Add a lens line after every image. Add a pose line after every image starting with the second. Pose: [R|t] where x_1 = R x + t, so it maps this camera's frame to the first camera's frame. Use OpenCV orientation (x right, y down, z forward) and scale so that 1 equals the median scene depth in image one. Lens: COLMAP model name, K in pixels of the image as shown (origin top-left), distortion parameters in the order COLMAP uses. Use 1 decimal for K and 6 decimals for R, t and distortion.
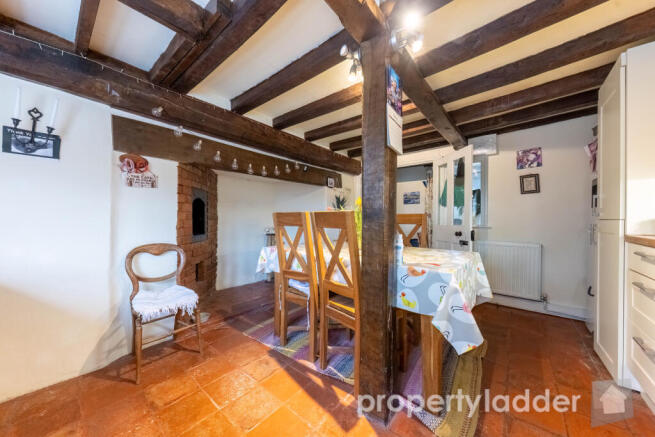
lens RADIAL K [[223.5, 0, 326.9], [0, 223.5, 218.2], [0, 0, 1]] dist [-0.000783, -0.000064]
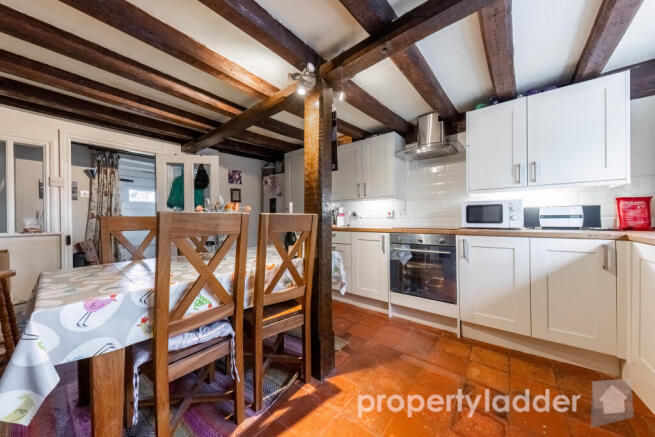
lens RADIAL K [[223.5, 0, 326.6], [0, 223.5, 219.2], [0, 0, 1]] dist [-0.000783, -0.000064]
pose [[0.001965, -0.002456, 0.999995, -0.640966], [0.004621, 0.999986, 0.002447, -0.010085], [-0.999987, 0.004616, 0.001976, 0.585380]]
